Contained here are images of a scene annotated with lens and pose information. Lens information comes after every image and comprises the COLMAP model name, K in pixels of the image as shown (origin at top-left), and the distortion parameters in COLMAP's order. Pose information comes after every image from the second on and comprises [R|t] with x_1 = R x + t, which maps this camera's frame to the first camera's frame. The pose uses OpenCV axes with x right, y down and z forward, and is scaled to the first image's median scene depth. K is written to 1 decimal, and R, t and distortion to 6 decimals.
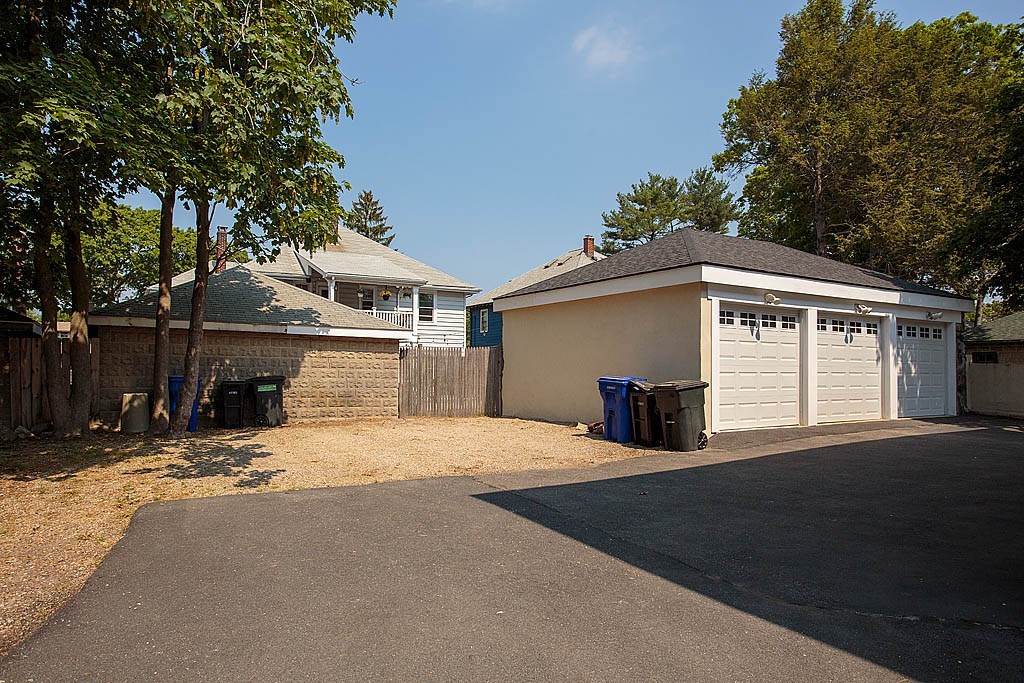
lens RADIAL K [[557.2, 0, 512.5], [0, 557.2, 339.5], [0, 0, 1]] dist [-0.002816, -0.000496]
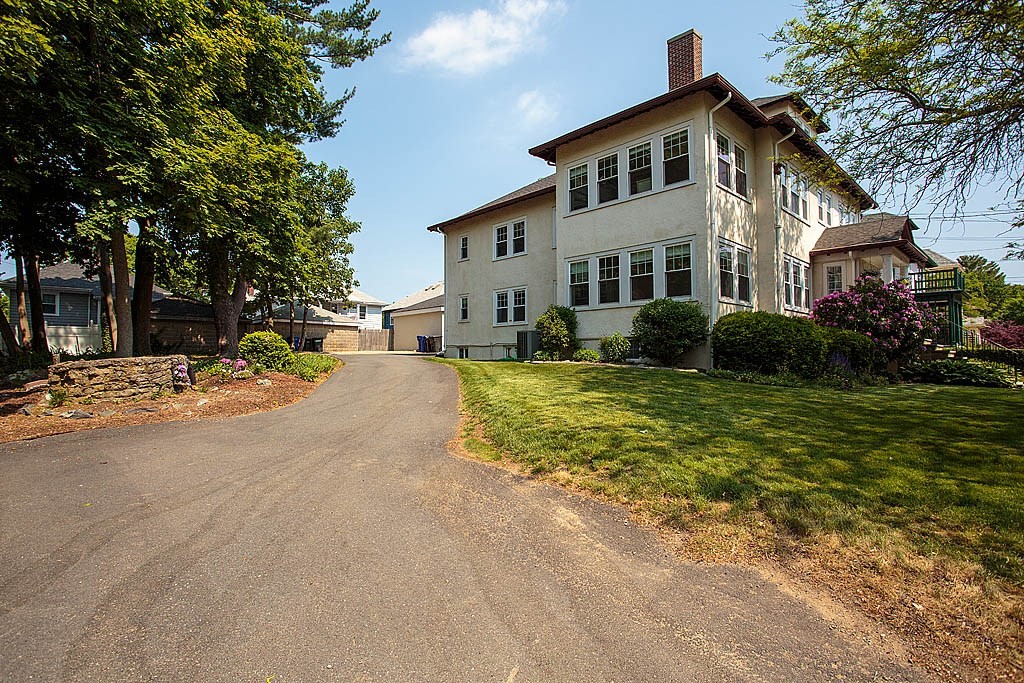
lens RADIAL K [[506.0, 0, 510.2], [0, 506.0, 334.3], [0, 0, 1]] dist [-0.001121, 0.000421]
pose [[0.986599, -0.001764, 0.163152, 0.132635], [0.001322, 0.999995, 0.002819, 0.030863], [-0.163156, -0.002565, 0.986597, -1.545008]]
